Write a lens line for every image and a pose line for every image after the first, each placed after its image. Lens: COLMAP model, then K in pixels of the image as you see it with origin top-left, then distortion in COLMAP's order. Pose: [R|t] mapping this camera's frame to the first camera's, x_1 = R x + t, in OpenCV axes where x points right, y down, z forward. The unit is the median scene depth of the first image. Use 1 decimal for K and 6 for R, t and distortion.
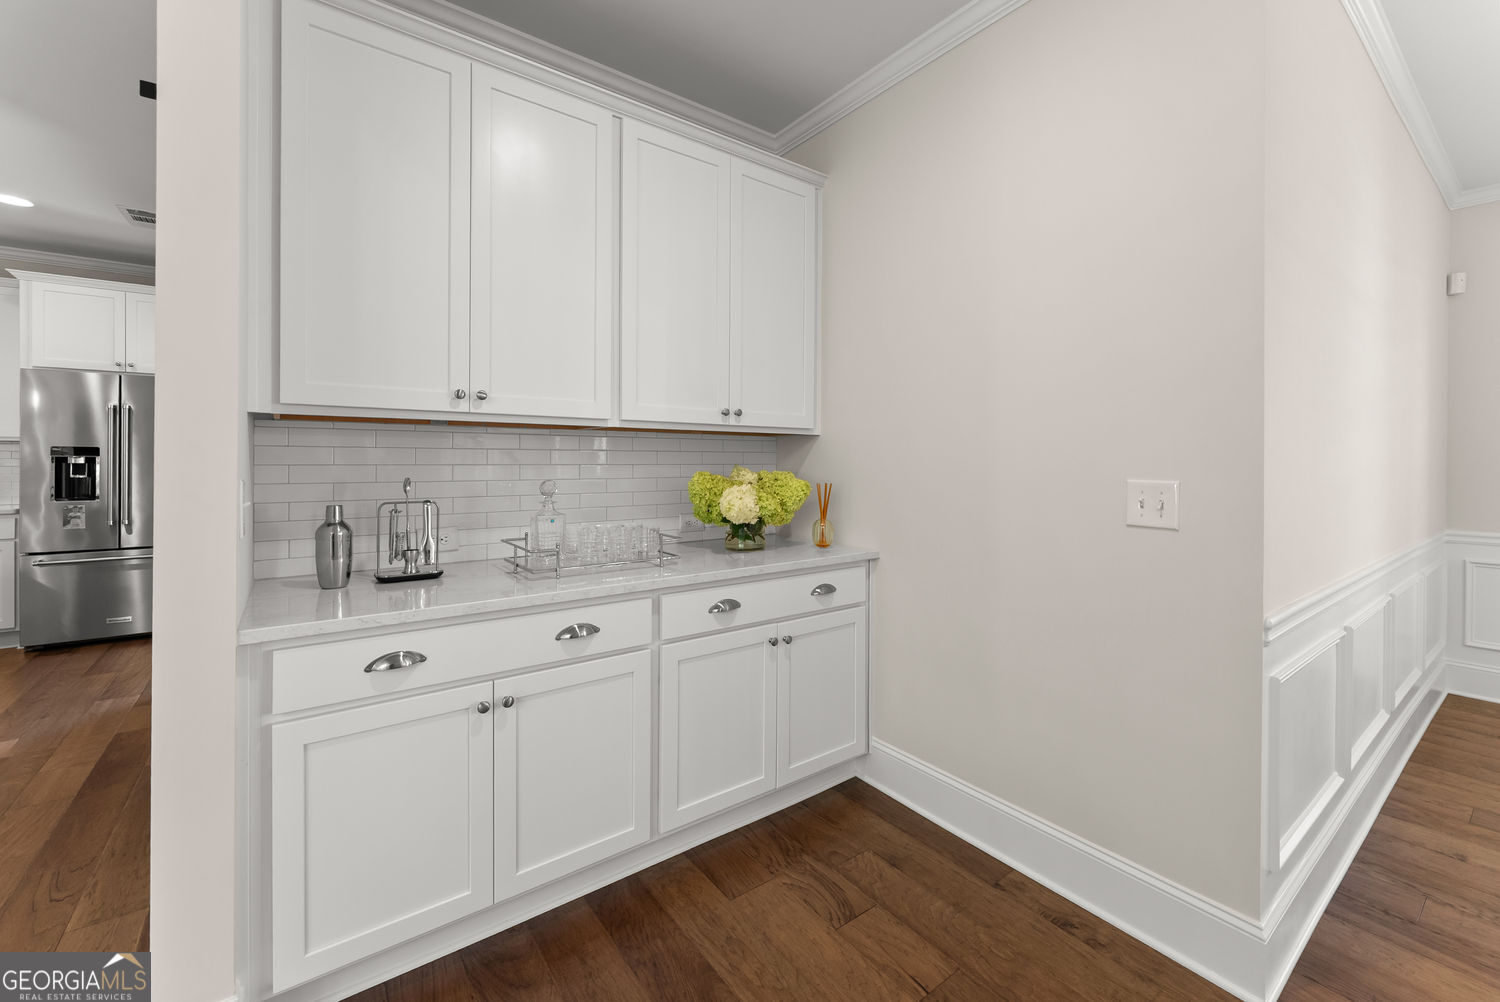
lens RADIAL K [[601.8, 0, 756.5], [0, 601.8, 472.6], [0, 0, 1]] dist [-0.002250, -0.000126]
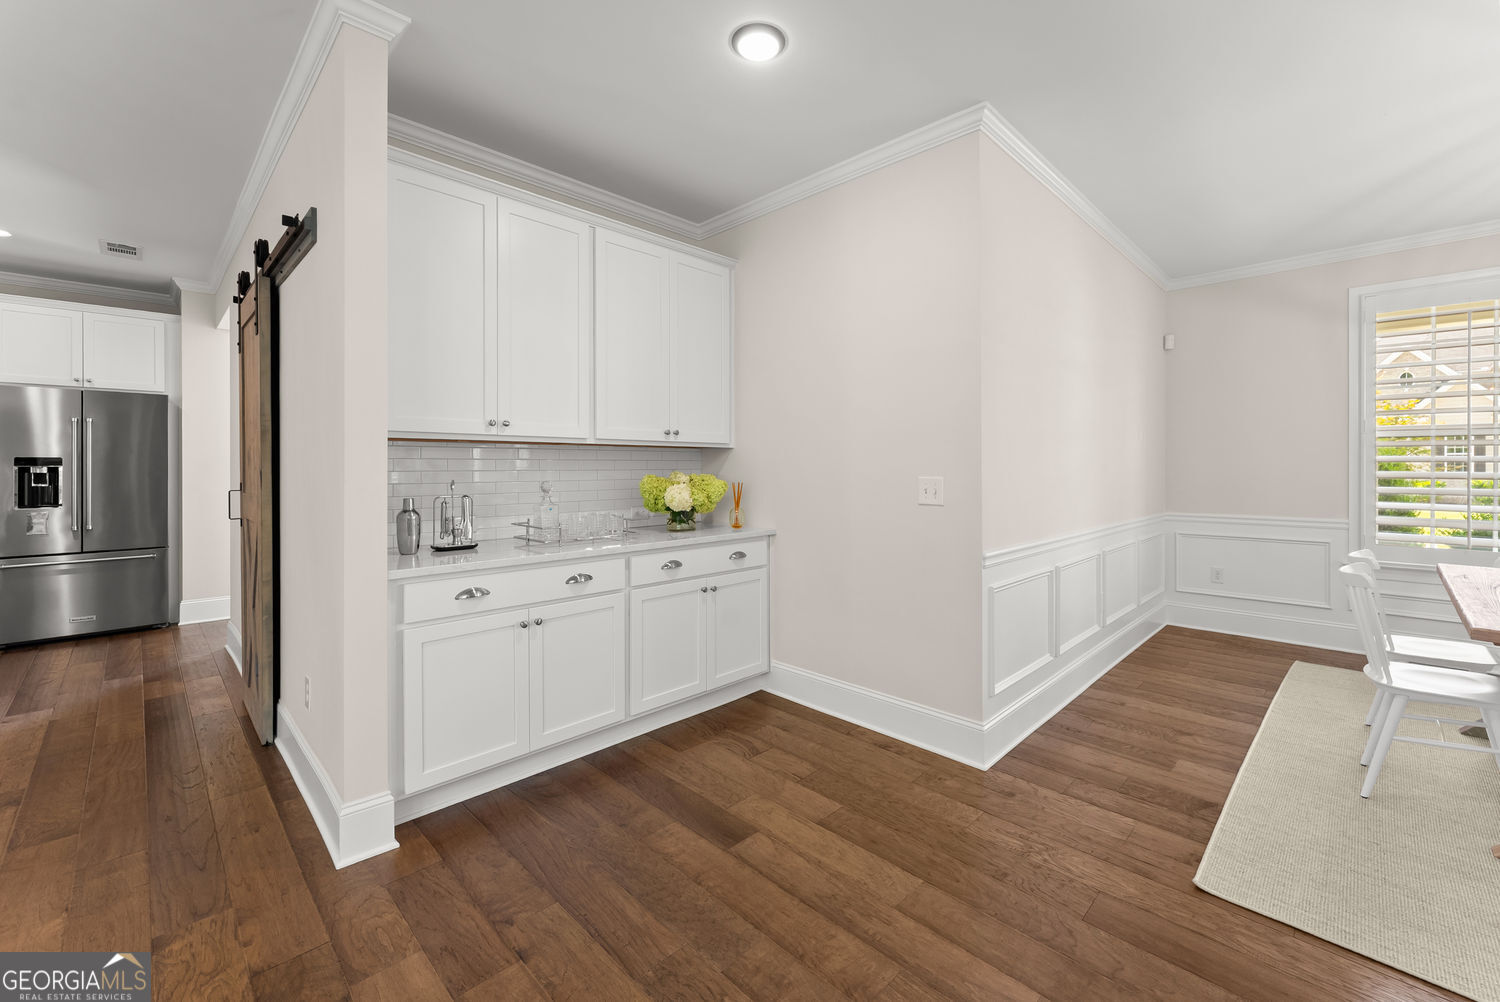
lens RADIAL K [[601.8, 0, 758.5], [0, 601.8, 468.8], [0, 0, 1]] dist [-0.002250, -0.000126]
pose [[0.988549, -0.006091, 0.150777, -0.064365], [0.008638, 0.999831, -0.016243, 0.011138], [-0.150653, 0.017360, 0.988434, -0.505831]]
